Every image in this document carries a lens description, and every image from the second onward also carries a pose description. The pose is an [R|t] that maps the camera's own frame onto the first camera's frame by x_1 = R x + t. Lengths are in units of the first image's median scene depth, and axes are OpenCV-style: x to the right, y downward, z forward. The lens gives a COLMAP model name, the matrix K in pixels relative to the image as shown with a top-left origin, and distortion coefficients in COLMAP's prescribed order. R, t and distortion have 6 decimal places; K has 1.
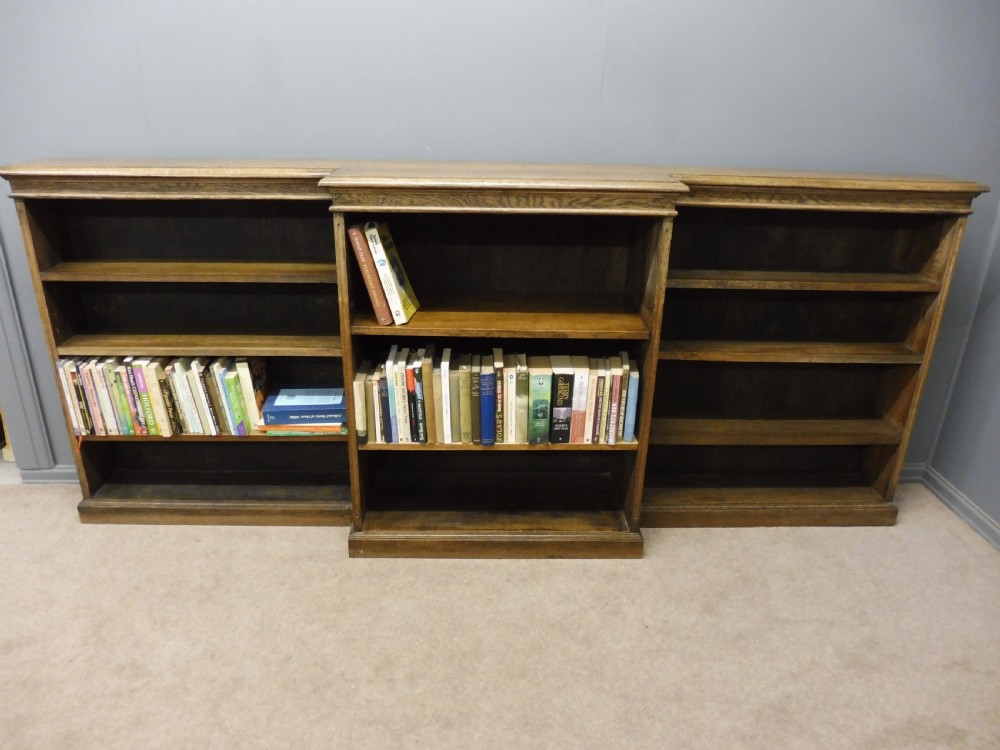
lens RADIAL K [[724.1, 0, 499.6], [0, 724.1, 378.1], [0, 0, 1]] dist [-0.050960, 0.015780]
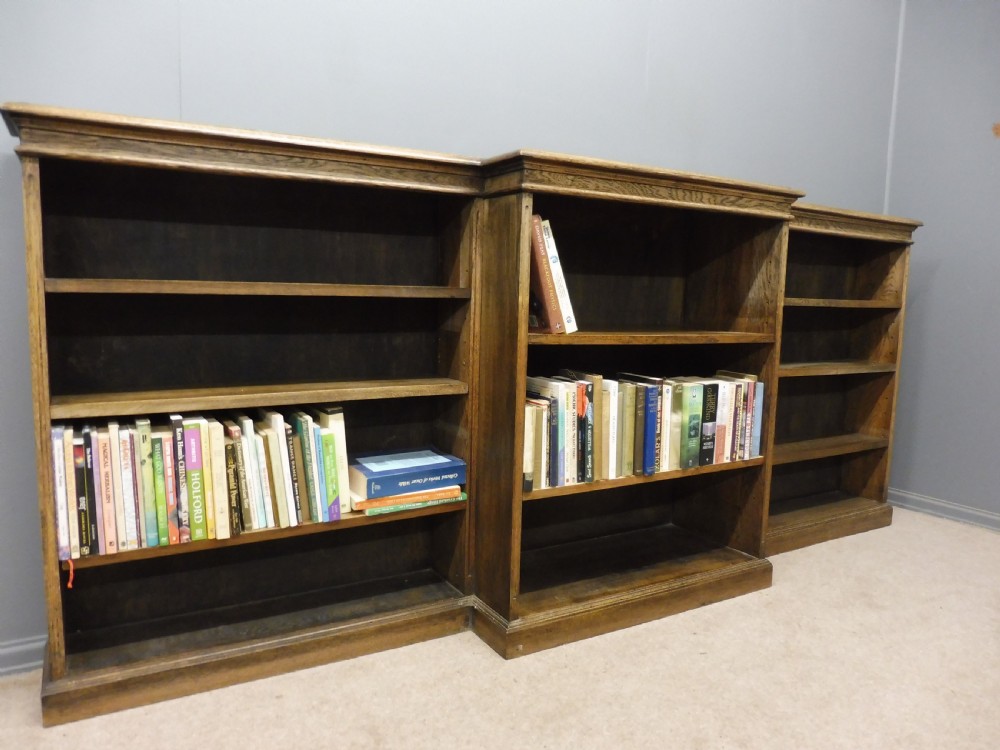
lens RADIAL K [[724.1, 0, 500.0], [0, 724.1, 379.9], [0, 0, 1]] dist [-0.050960, 0.015780]
pose [[0.875255, -0.057887, 0.480185, -0.572027], [0.177610, 0.961916, -0.207779, 0.128404], [-0.449870, 0.267145, 0.852203, 0.303268]]
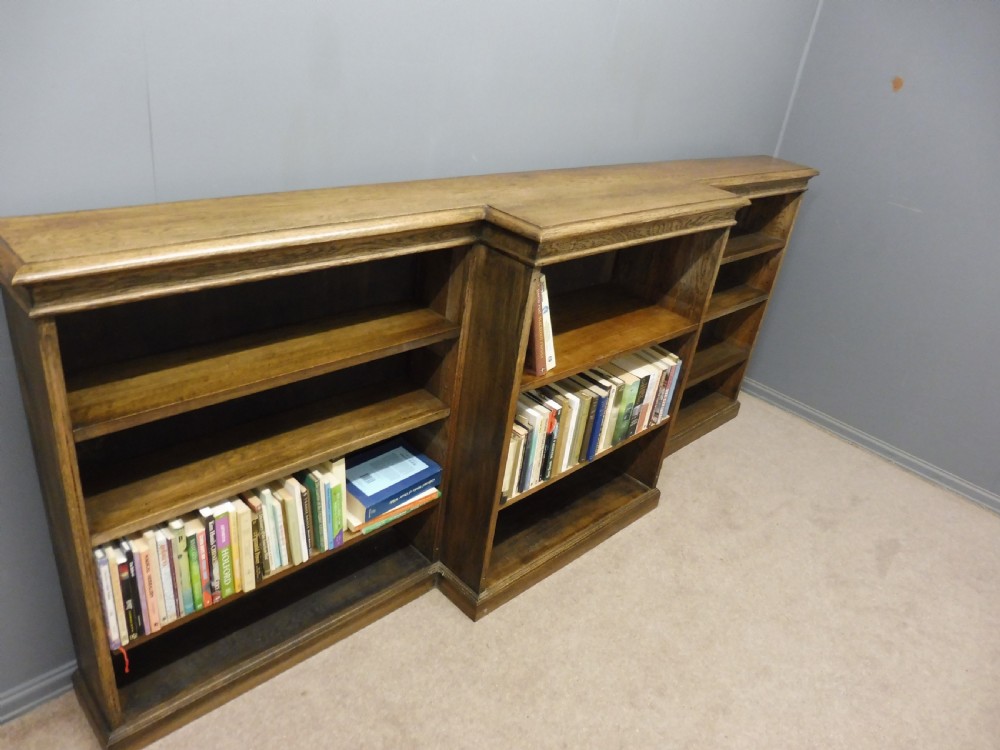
lens RADIAL K [[724.1, 0, 500.6], [0, 724.1, 375.6], [0, 0, 1]] dist [-0.050960, 0.015780]
pose [[0.730331, -0.247383, 0.636724, -0.712258], [0.144499, 0.966975, 0.209952, -0.248889], [-0.667635, -0.061328, 0.741958, 0.328924]]
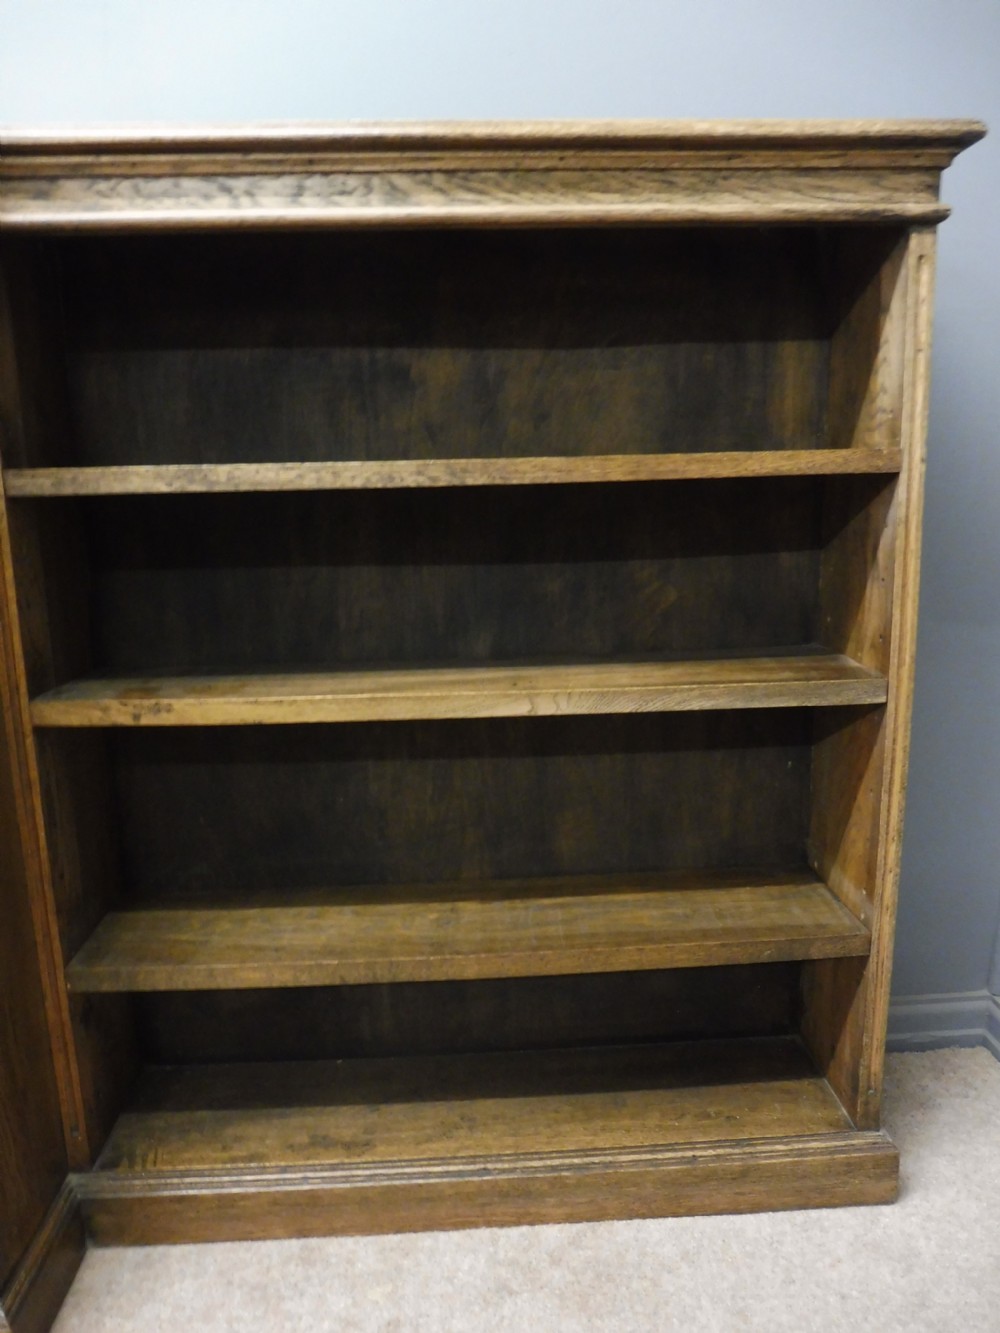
lens RADIAL K [[965.2, 0, 497.2], [0, 965.2, 669.7], [0, 0, 1]] dist [-0.050960, 0.015780]
pose [[0.998875, -0.047303, 0.003411, 0.429175], [0.047122, 0.981752, -0.184236, 0.038689], [0.005366, 0.184190, 0.982876, 0.585598]]
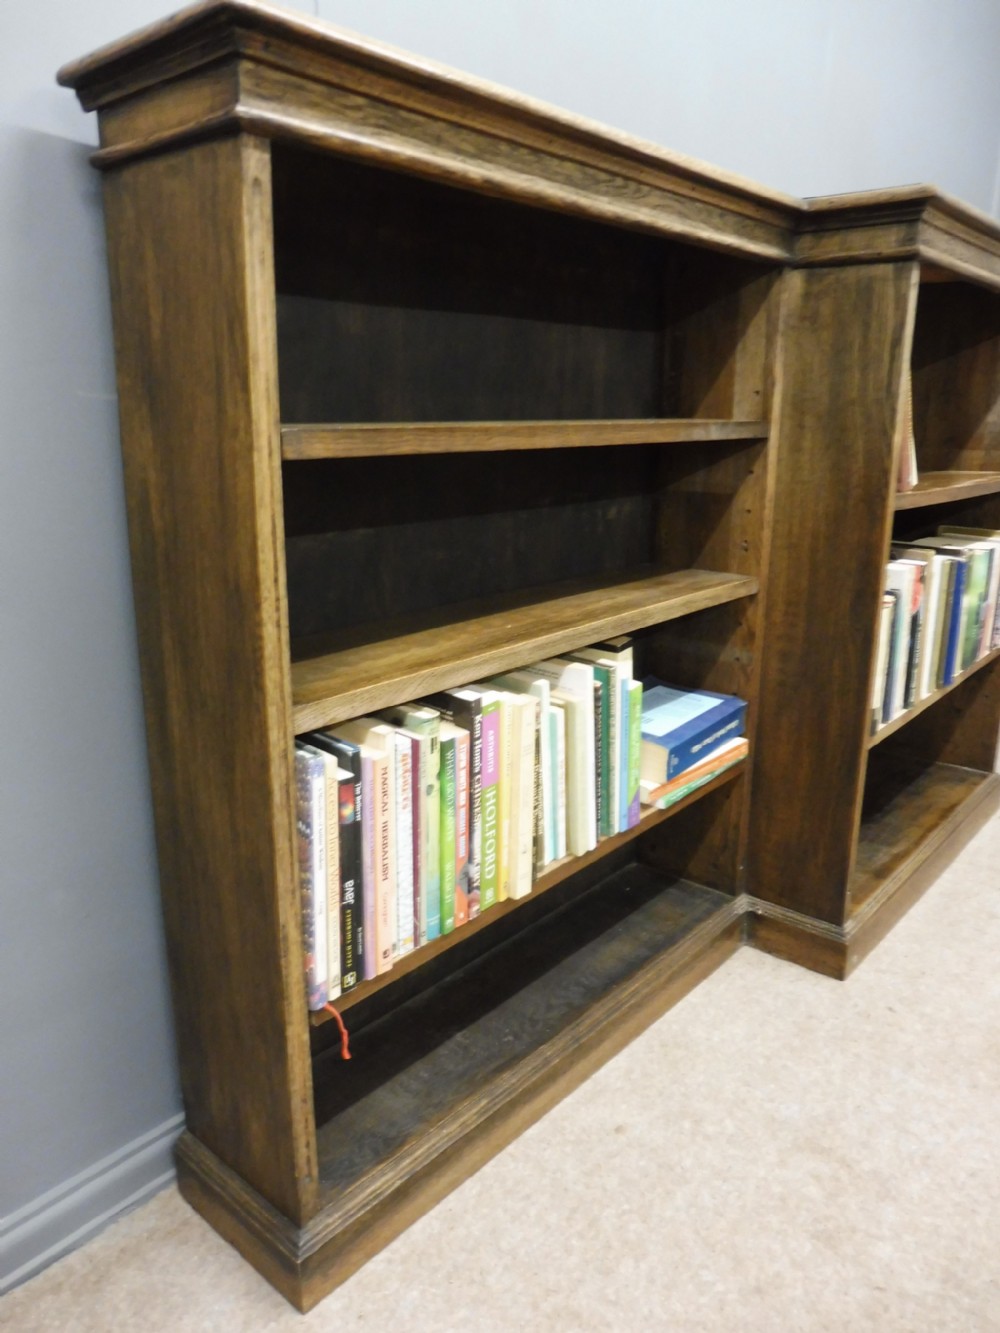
lens RADIAL K [[965.2, 0, 490.7], [0, 965.2, 668.5], [0, 0, 1]] dist [-0.050960, 0.015780]
pose [[0.679242, -0.210931, 0.702950, -0.826369], [0.292057, 0.956389, 0.004773, -0.036919], [-0.673301, 0.202059, 0.711223, 0.667843]]
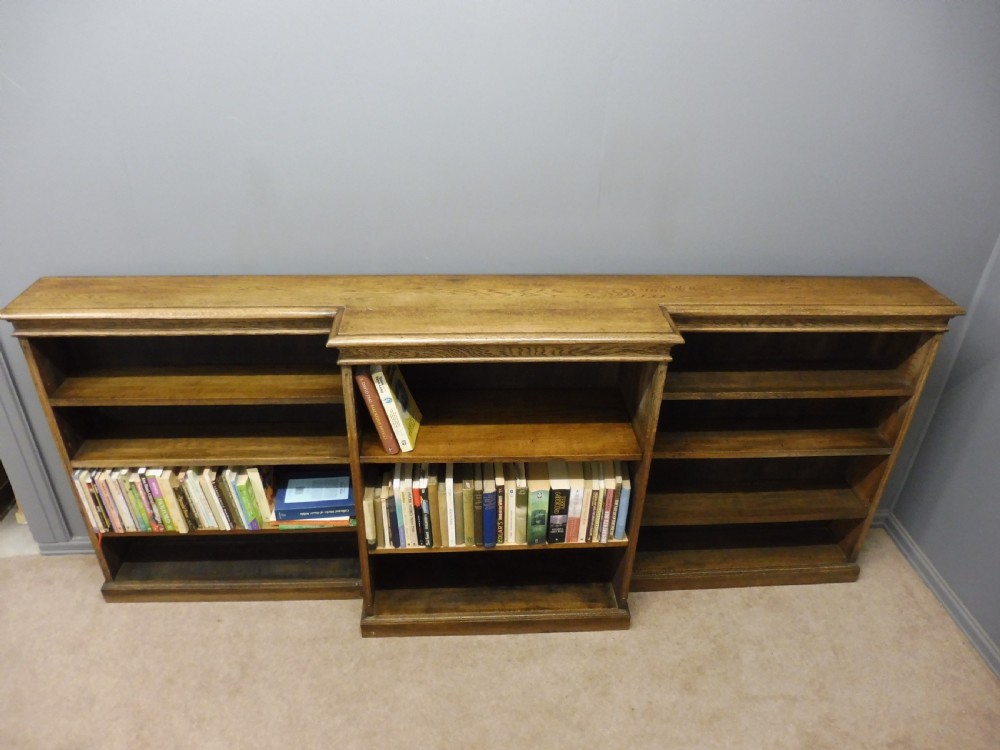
lens RADIAL K [[724.1, 0, 502.6], [0, 724.1, 376.3], [0, 0, 1]] dist [-0.050960, 0.015780]
pose [[0.999260, -0.011662, 0.036645, -0.032481], [0.006153, 0.989118, 0.146994, -0.310311], [-0.037960, -0.146660, 0.988458, -0.026024]]
